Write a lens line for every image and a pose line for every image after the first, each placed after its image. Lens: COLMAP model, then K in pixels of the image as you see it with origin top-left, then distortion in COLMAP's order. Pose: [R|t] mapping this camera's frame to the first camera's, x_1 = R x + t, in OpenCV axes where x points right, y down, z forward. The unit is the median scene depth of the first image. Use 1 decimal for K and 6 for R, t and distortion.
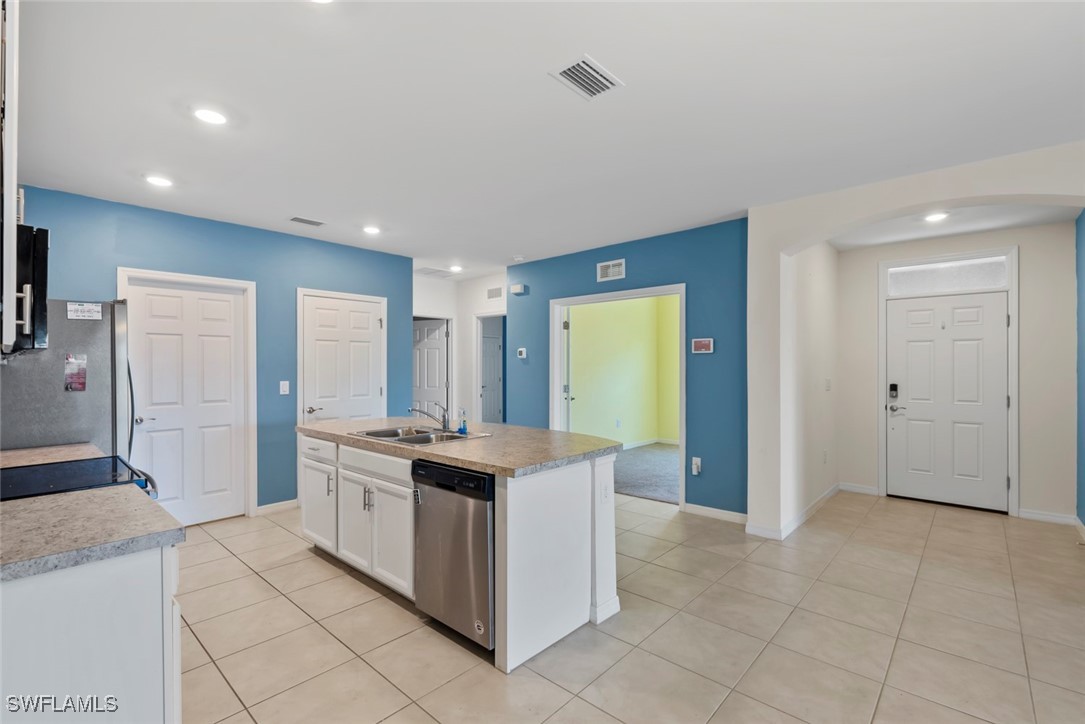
lens RADIAL K [[484.6, 0, 550.1], [0, 484.6, 360.6], [0, 0, 1]] dist [-0.001491, 0.000154]
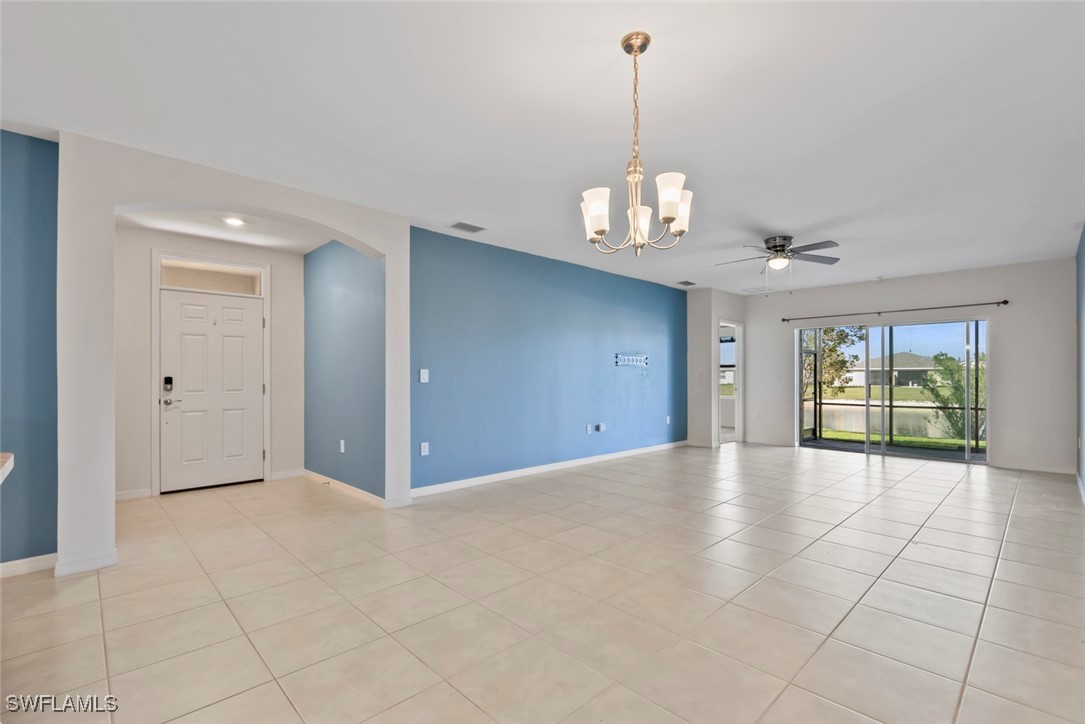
lens RADIAL K [[484.6, 0, 555.9], [0, 484.6, 382.0], [0, 0, 1]] dist [-0.001491, 0.000154]
pose [[0.068645, -0.019850, 0.997444, -0.229679], [-0.011768, 0.999716, 0.020705, 0.032766], [-0.997572, -0.013159, 0.068392, 0.174770]]
